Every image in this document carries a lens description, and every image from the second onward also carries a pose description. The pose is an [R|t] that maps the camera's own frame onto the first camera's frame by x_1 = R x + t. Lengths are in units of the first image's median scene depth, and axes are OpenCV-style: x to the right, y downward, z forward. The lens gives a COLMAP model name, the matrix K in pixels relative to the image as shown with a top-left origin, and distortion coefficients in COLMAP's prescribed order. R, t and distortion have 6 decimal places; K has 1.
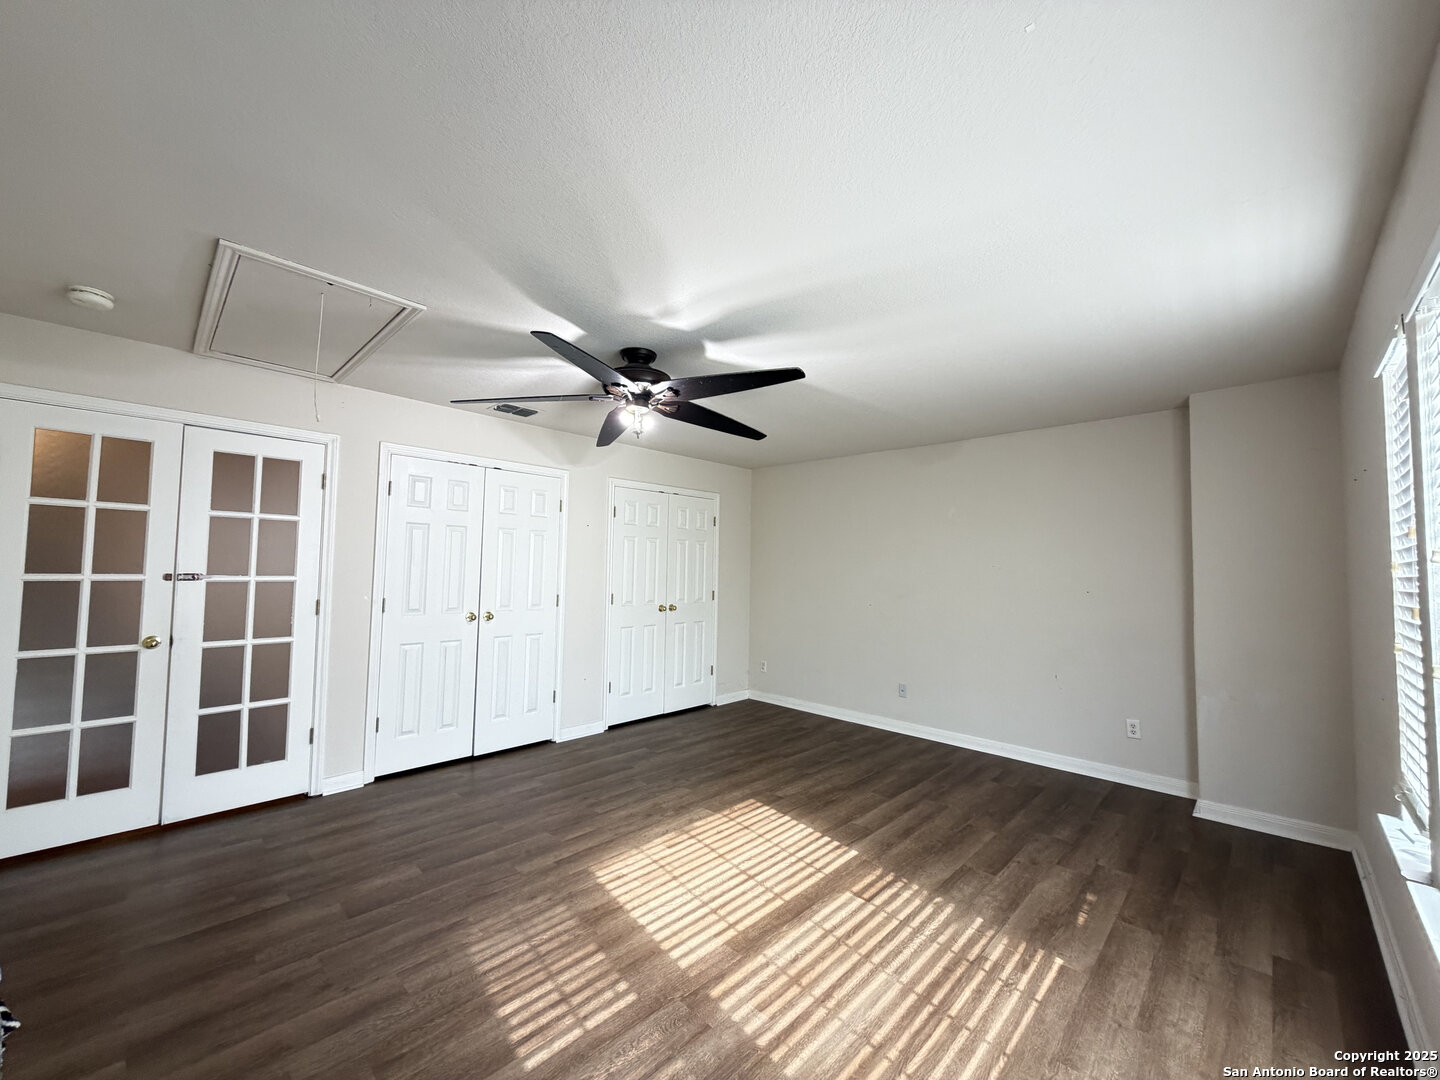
lens RADIAL K [[571.4, 0, 727.8], [0, 571.4, 542.2], [0, 0, 1]] dist [0.000841, 0.000573]
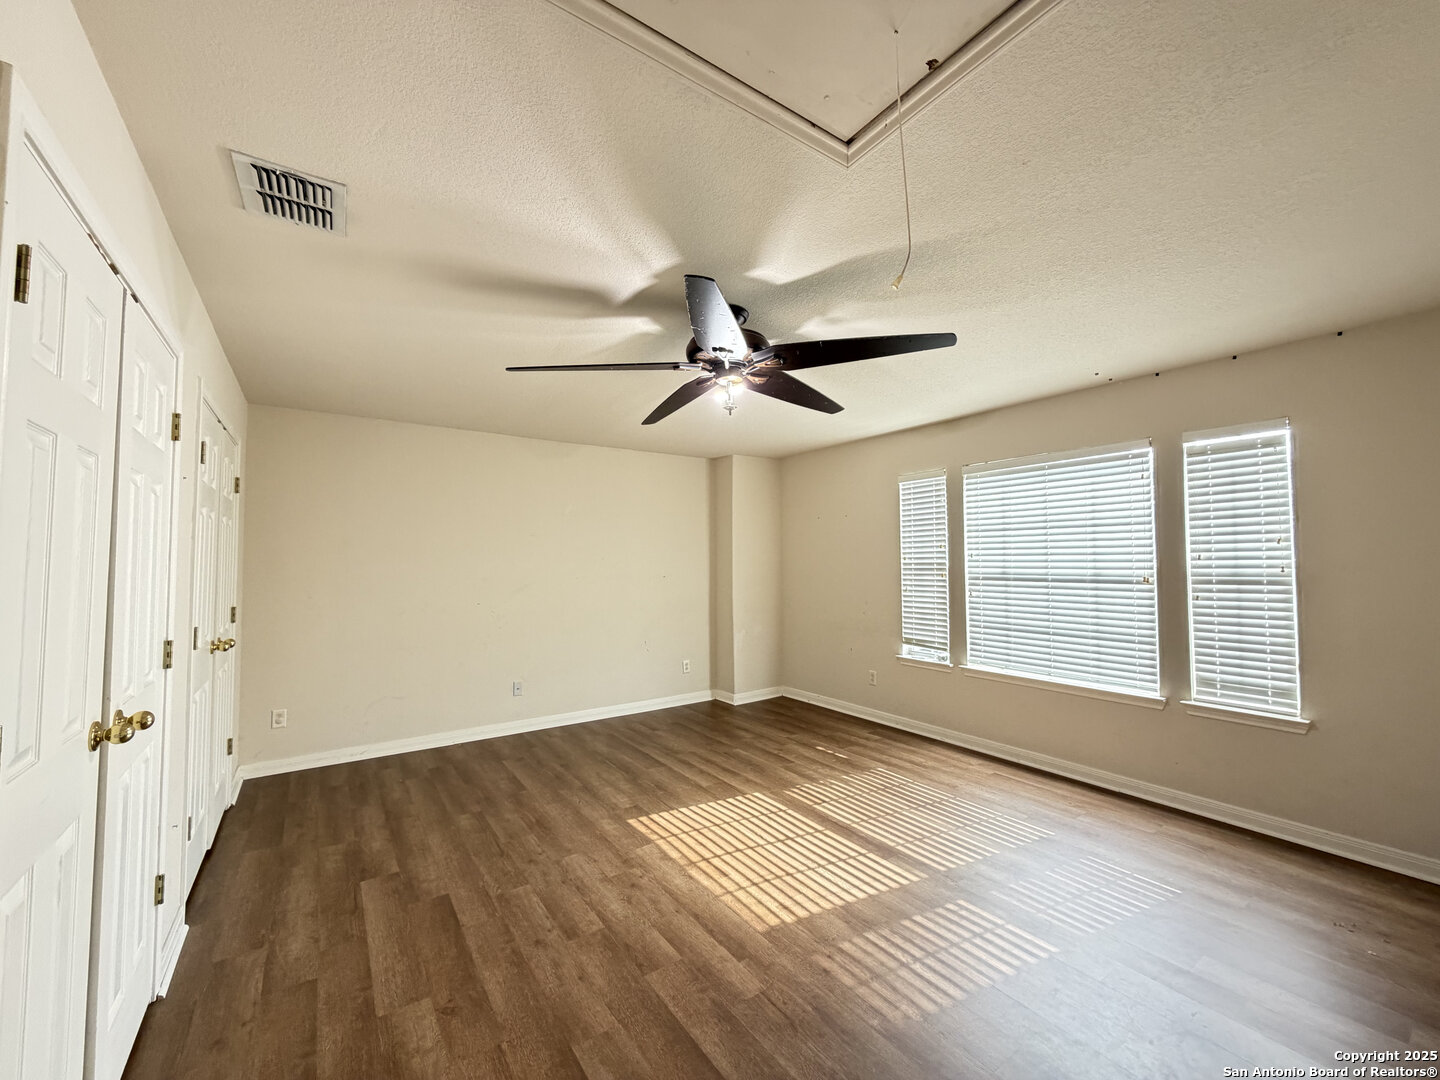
lens RADIAL K [[571.4, 0, 717.2], [0, 571.4, 536.7], [0, 0, 1]] dist [0.000841, 0.000573]
pose [[0.196268, 0.027137, 0.980175, -1.030877], [-0.039512, 0.999024, -0.019747, 0.017323], [-0.979754, -0.034852, 0.197148, 0.872888]]
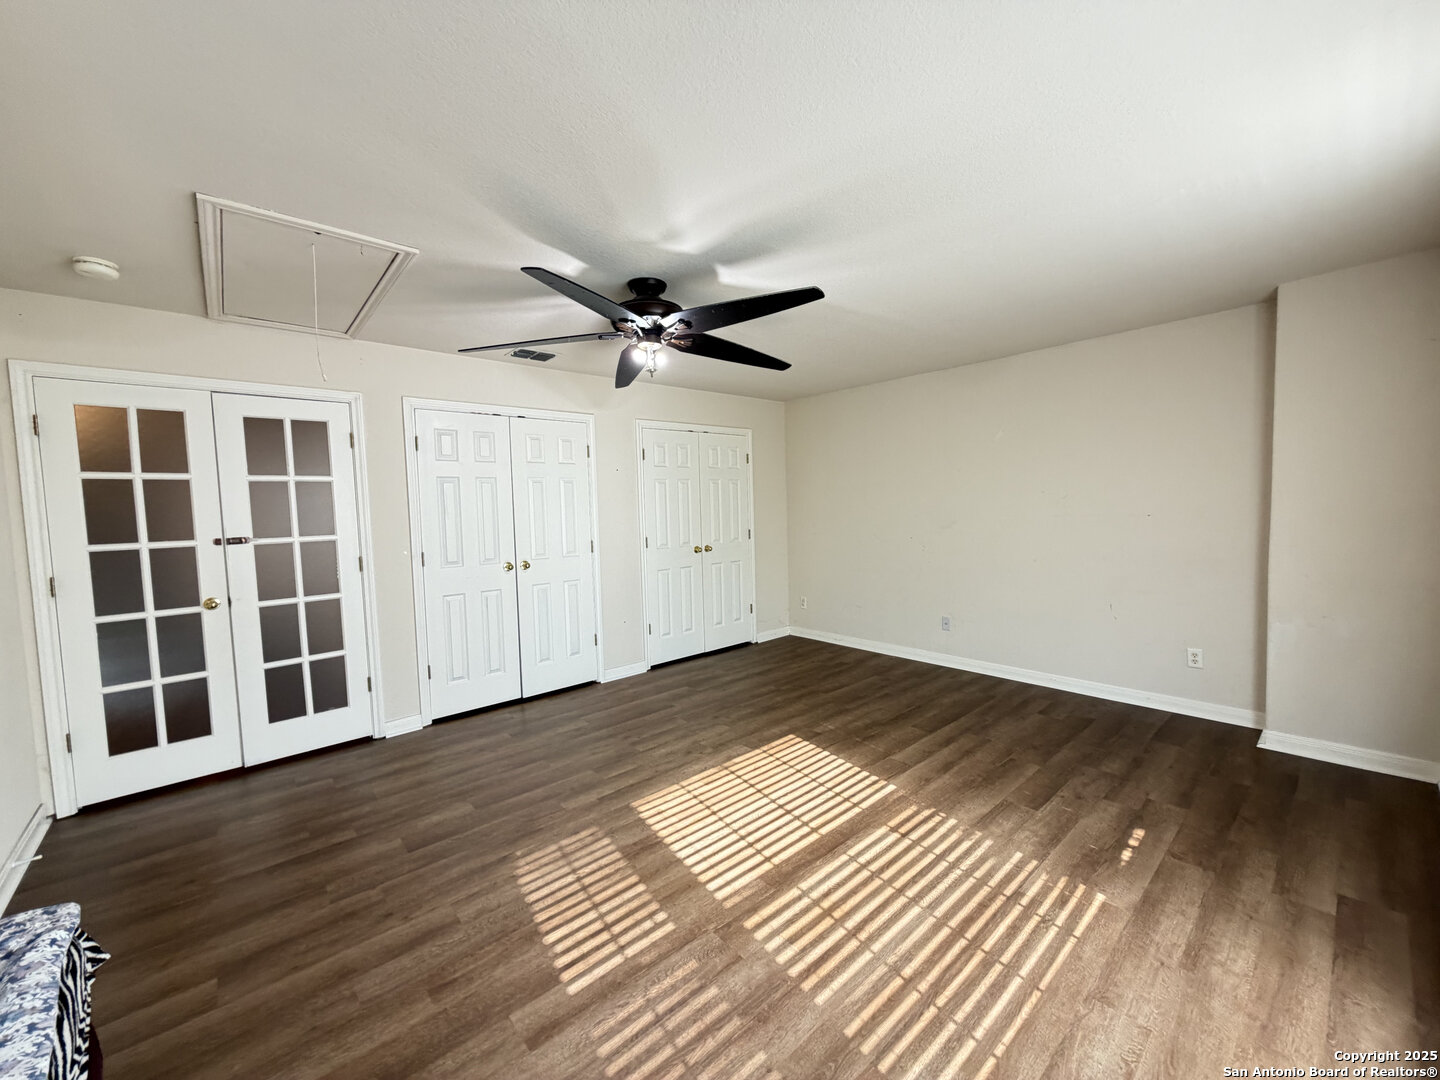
lens RADIAL K [[571.4, 0, 726.8], [0, 571.4, 542.3], [0, 0, 1]] dist [0.000841, 0.000573]
pose [[0.995787, -0.039990, -0.082512, 0.033951], [0.048997, 0.992701, 0.110196, -0.007880], [0.077503, -0.113774, 0.990479, 0.035920]]
